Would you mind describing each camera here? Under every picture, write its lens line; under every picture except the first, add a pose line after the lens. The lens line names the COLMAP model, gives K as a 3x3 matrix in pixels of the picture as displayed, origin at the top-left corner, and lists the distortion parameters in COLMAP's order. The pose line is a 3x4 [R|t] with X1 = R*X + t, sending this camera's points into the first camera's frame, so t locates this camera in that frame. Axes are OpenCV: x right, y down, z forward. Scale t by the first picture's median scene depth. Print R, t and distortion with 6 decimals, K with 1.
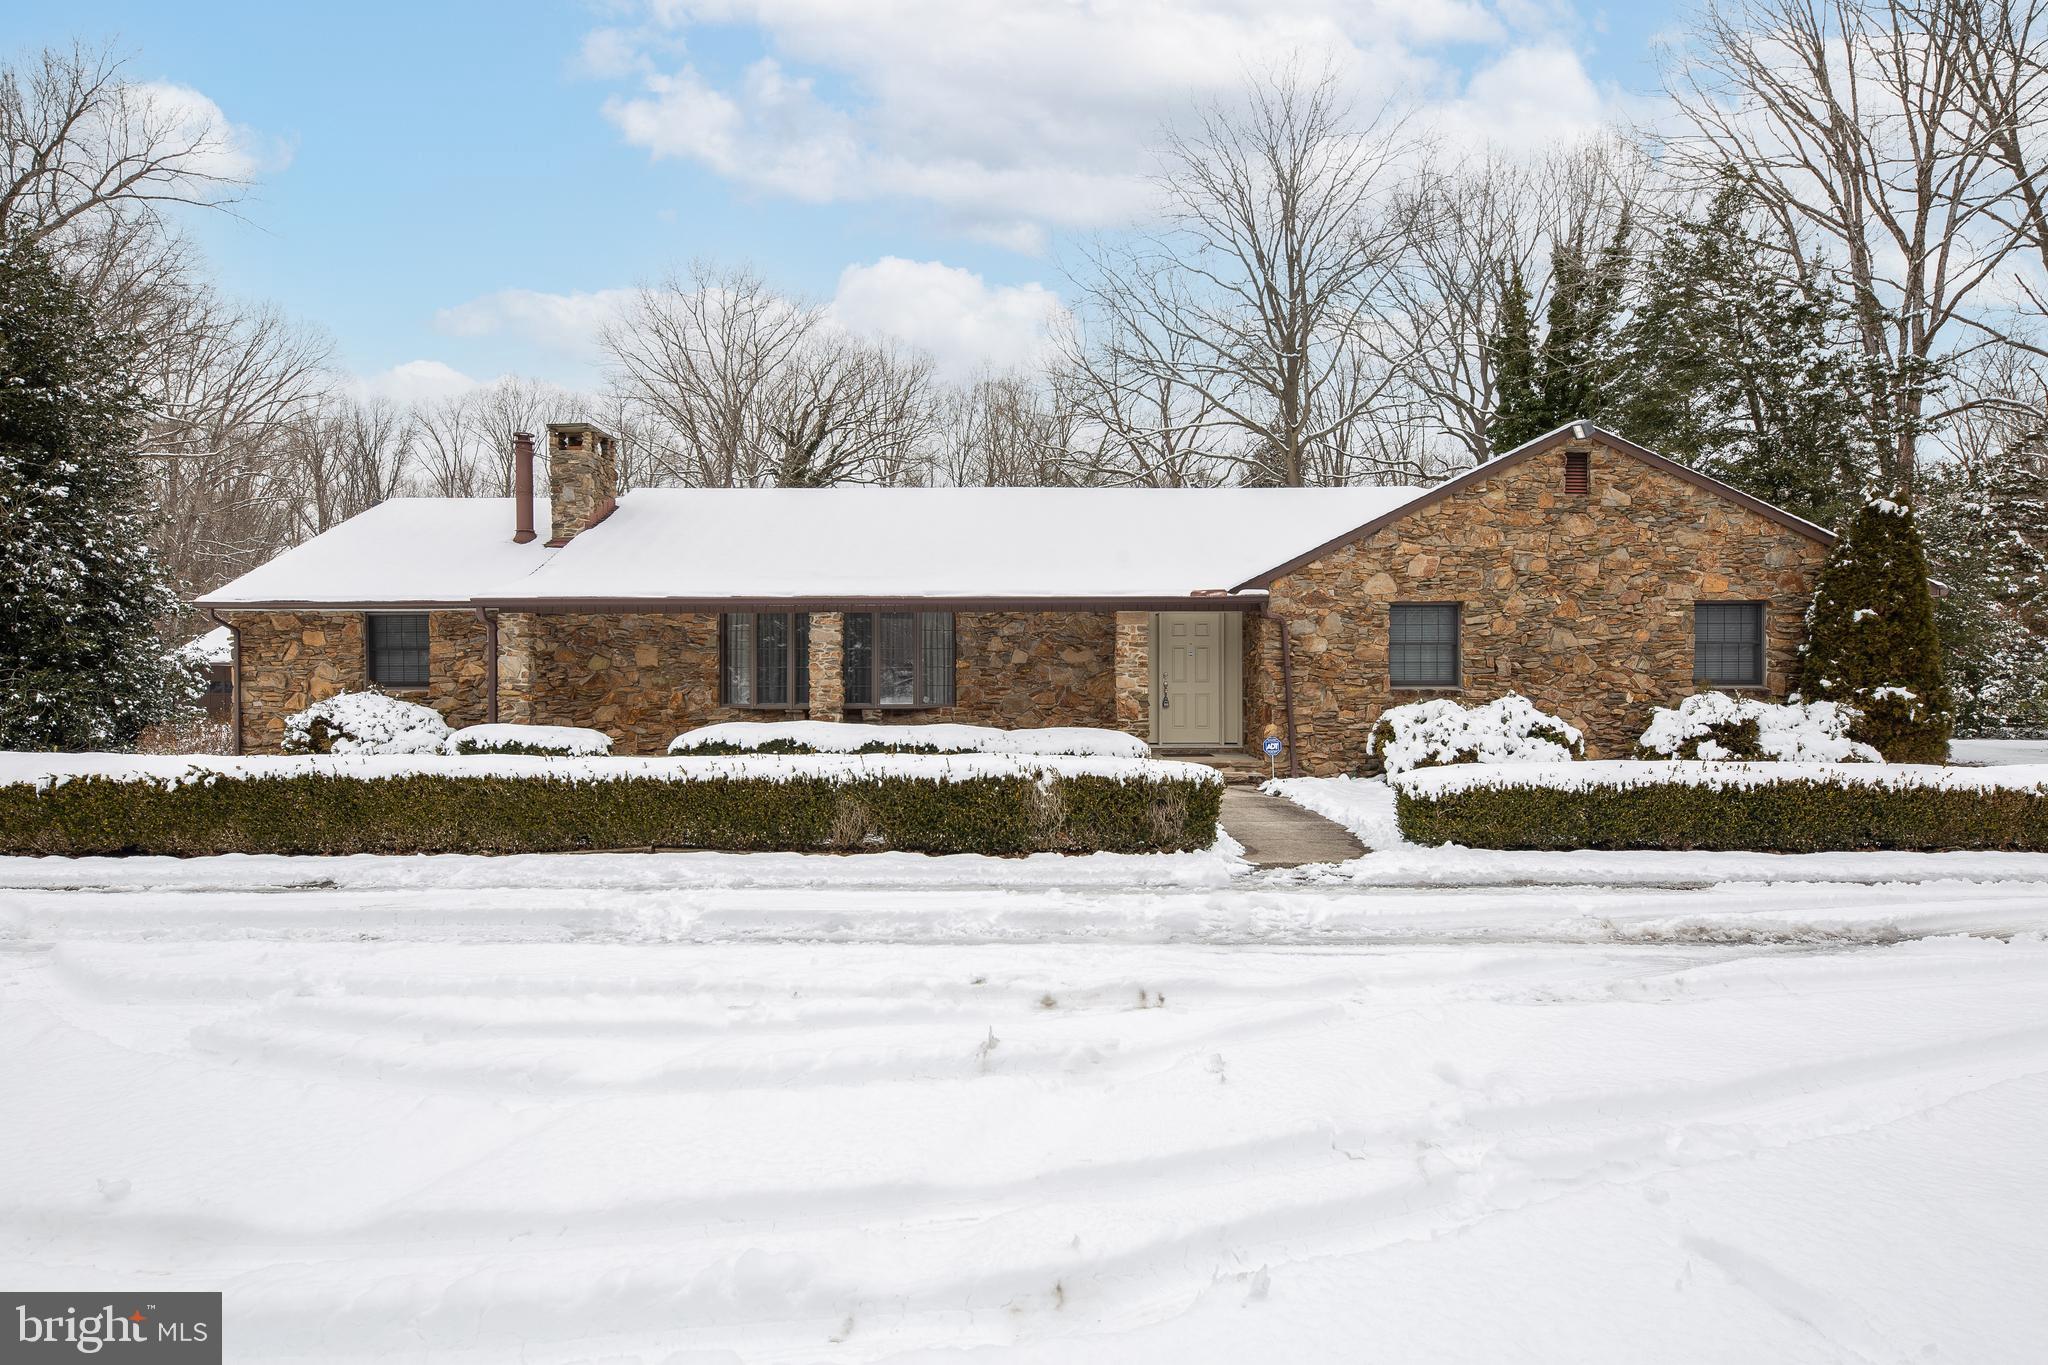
lens RADIAL K [[1123.8, 0, 1021.9], [0, 1123.8, 680.8], [0, 0, 1]] dist [0.005102, 0.000322]
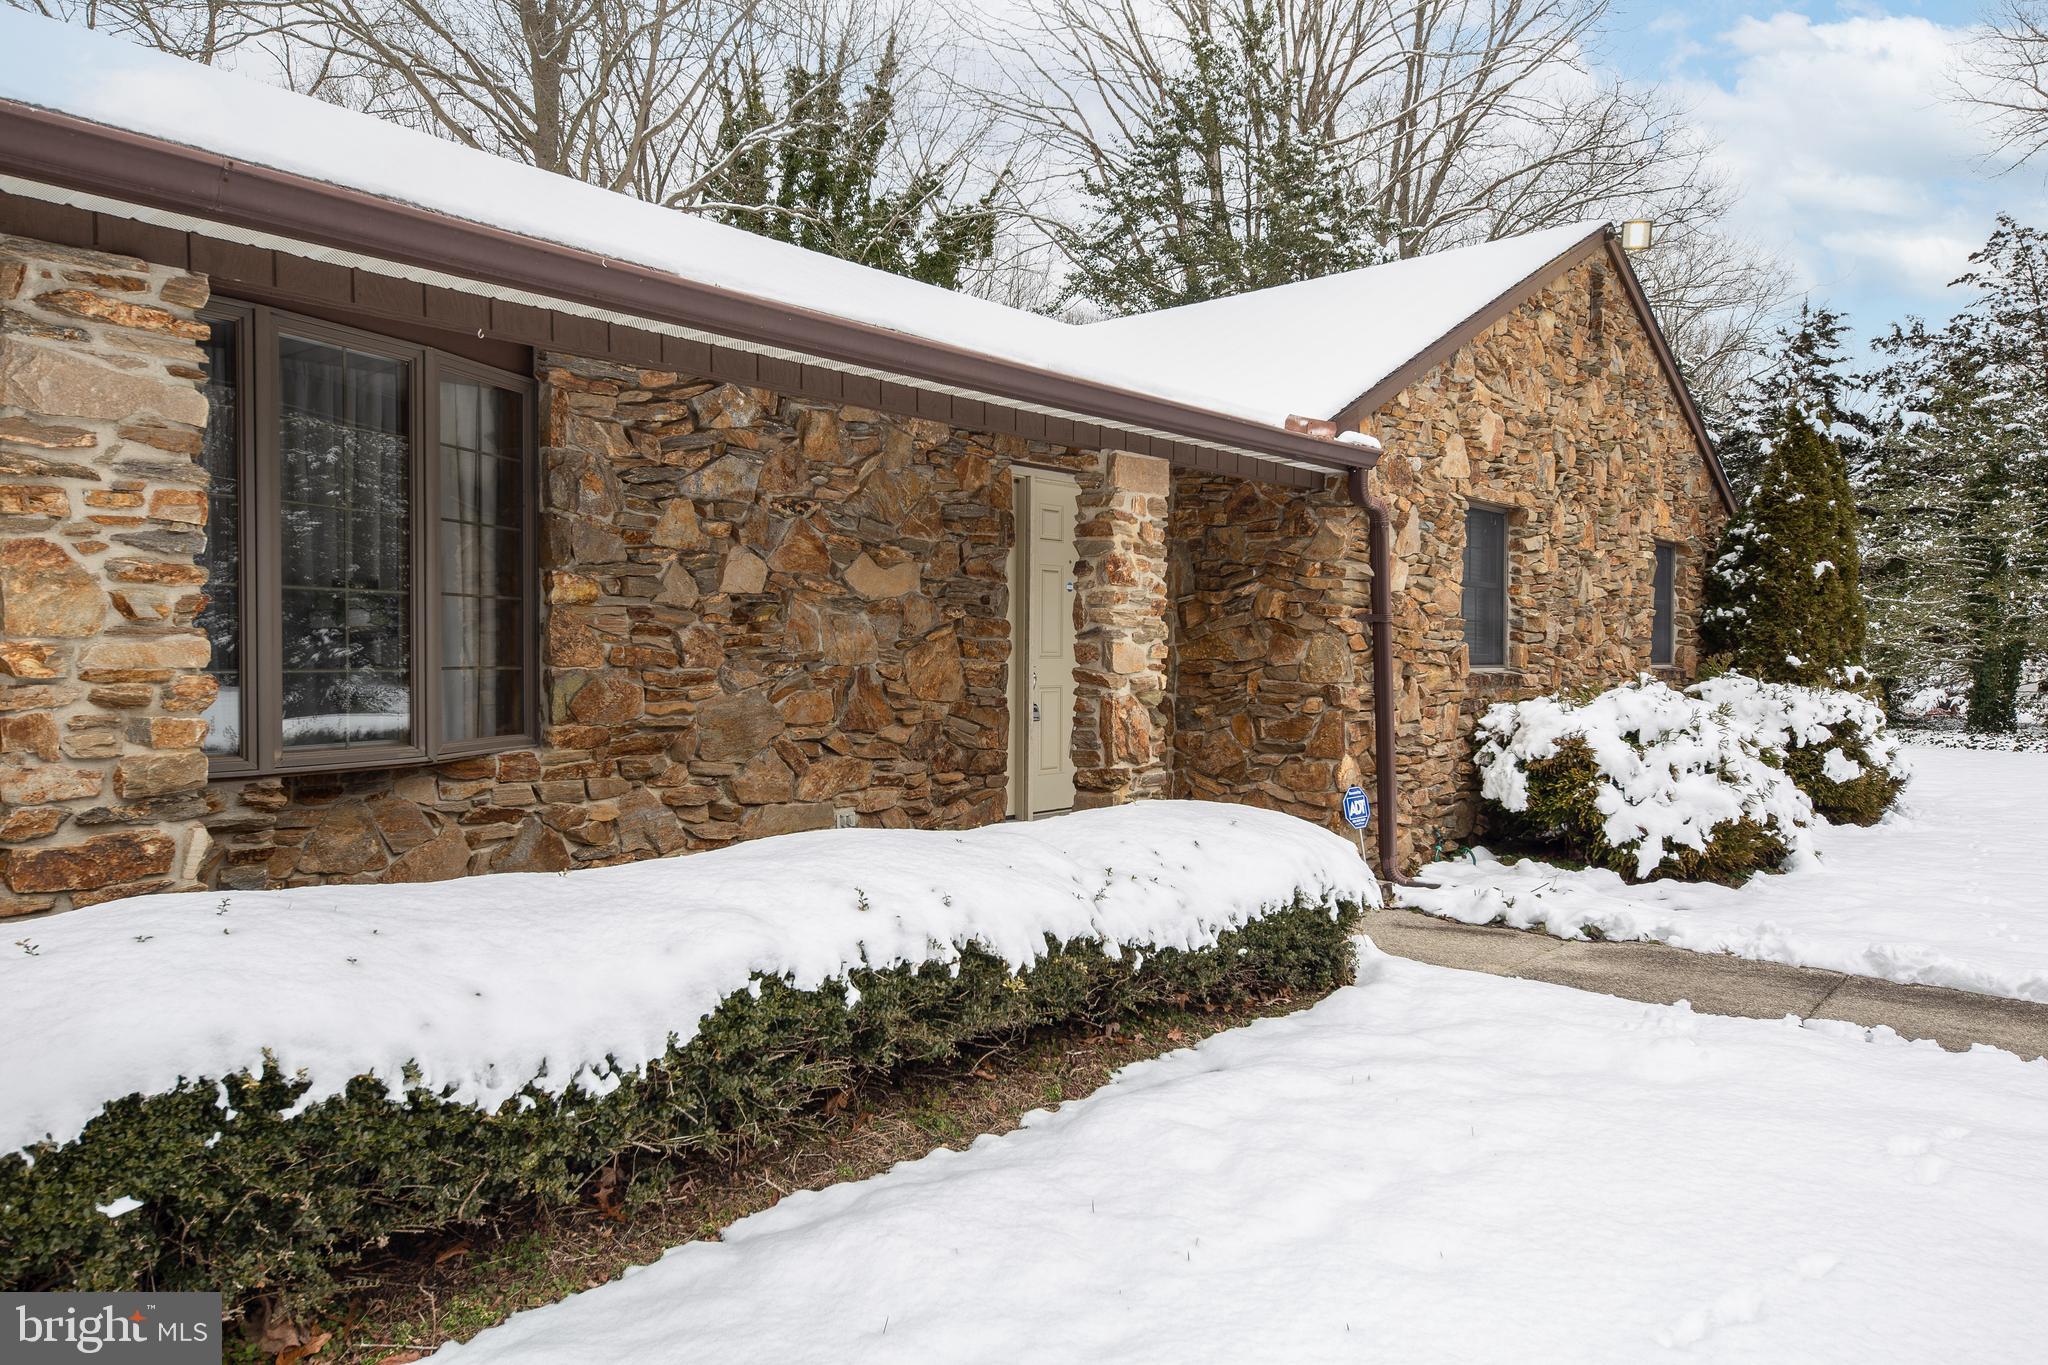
lens RADIAL K [[1345.5, 0, 1028.4], [0, 1345.5, 686.0], [0, 0, 1]] dist [0.021867, -0.001008]
pose [[0.646644, -0.013057, 0.762680, -0.229808], [-0.001605, 0.999828, 0.018478, 0.002390], [-0.762790, -0.013172, 0.646512, 0.706692]]
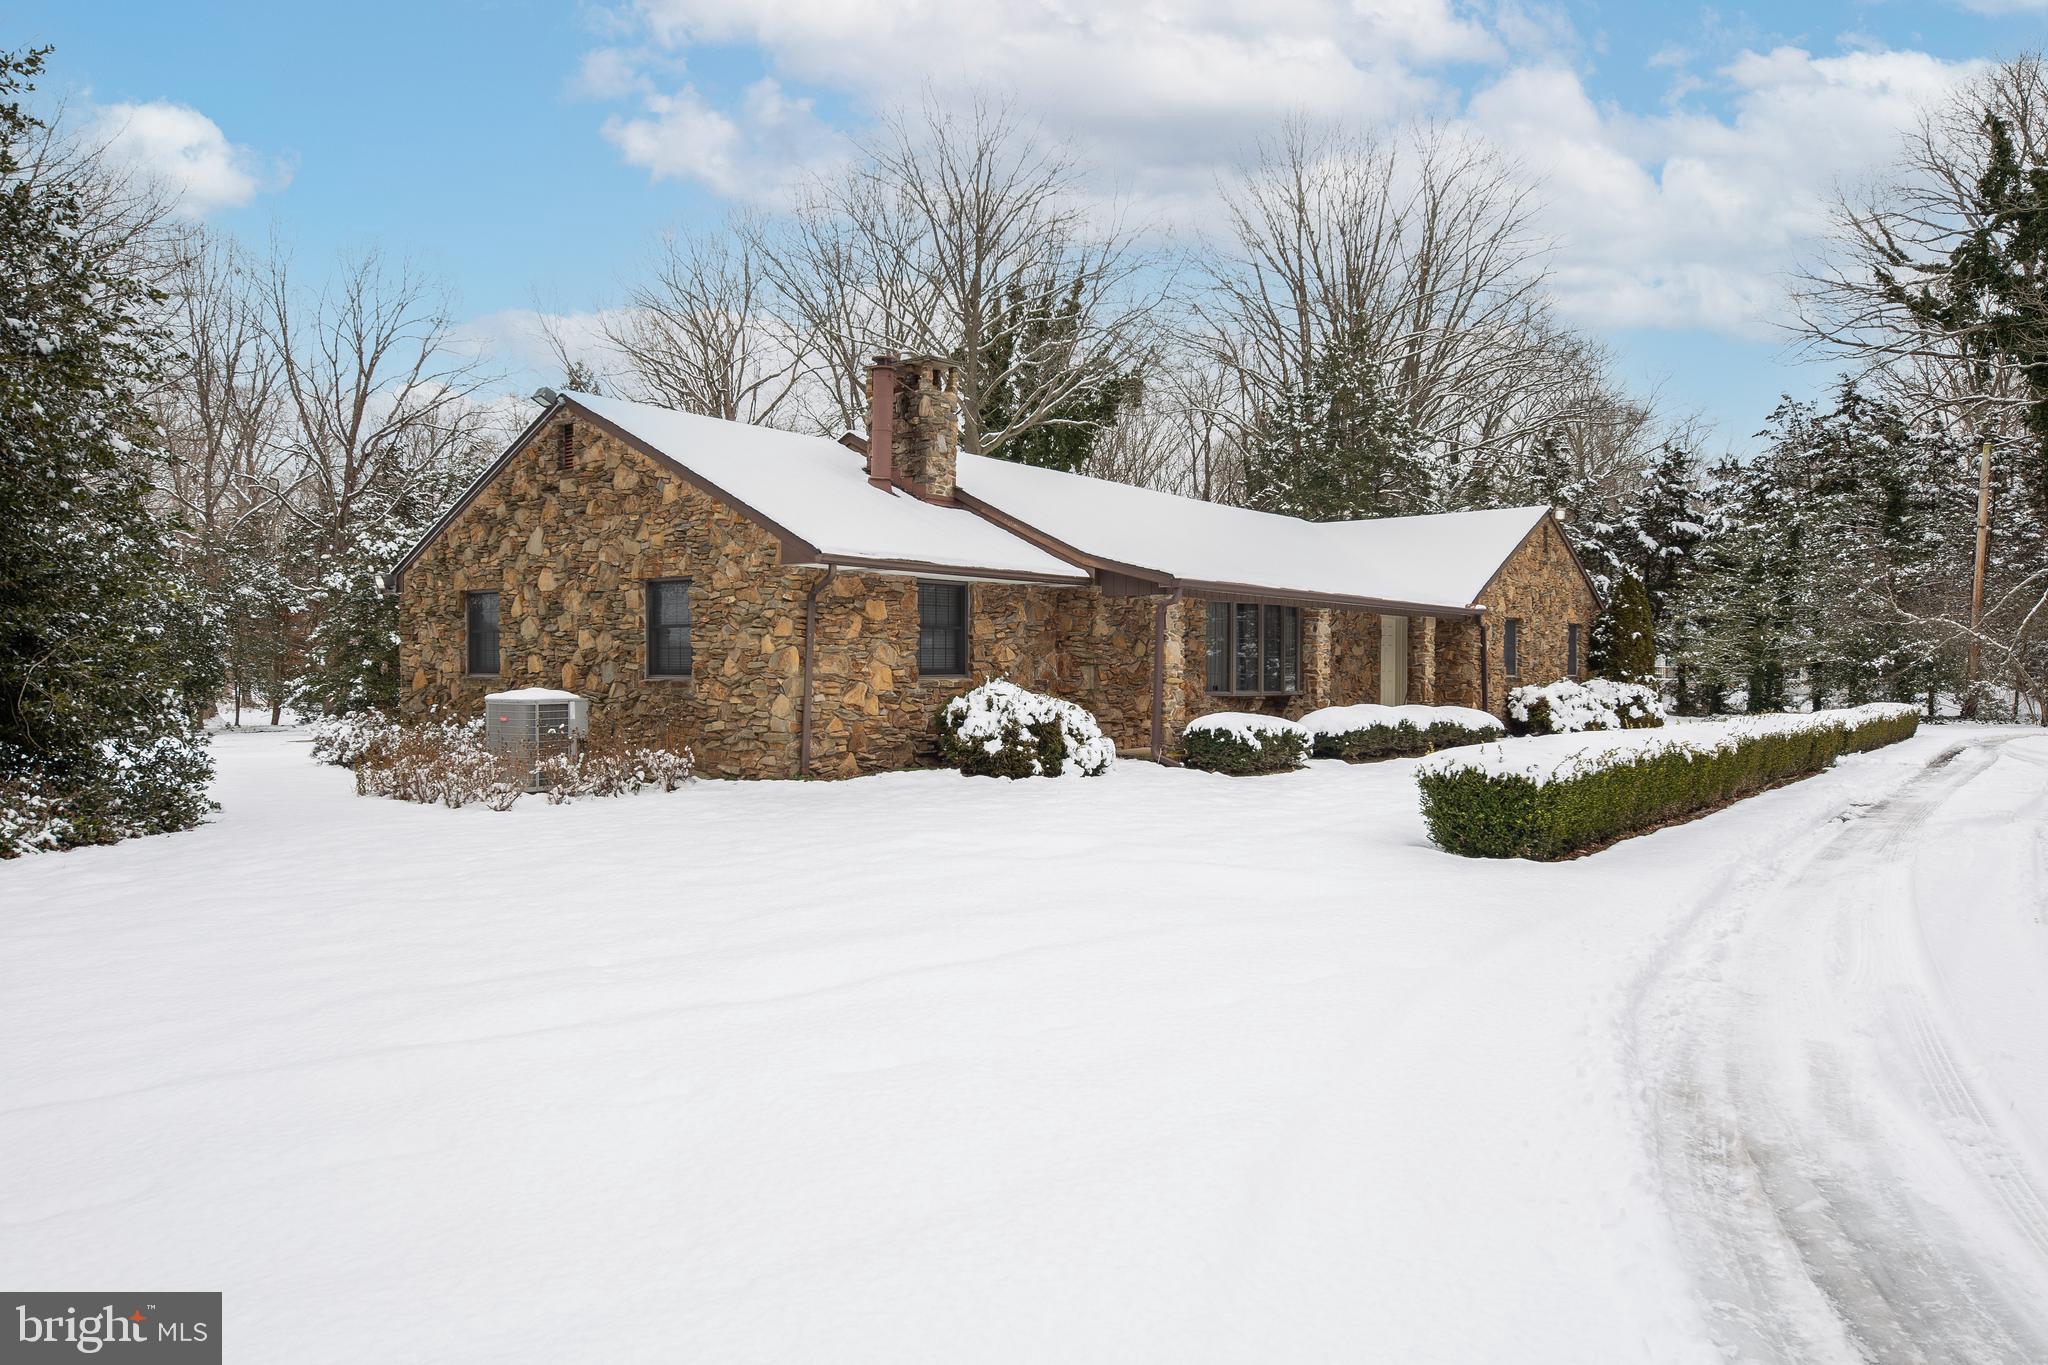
lens RADIAL K [[1345.5, 0, 1025.3], [0, 1345.5, 683.3], [0, 0, 1]] dist [0.021867, -0.001008]
pose [[0.611697, -0.003291, 0.791085, -1.331815], [-0.000898, 0.999988, 0.004853, 0.007347], [-0.791091, -0.003679, 0.611687, 0.390103]]
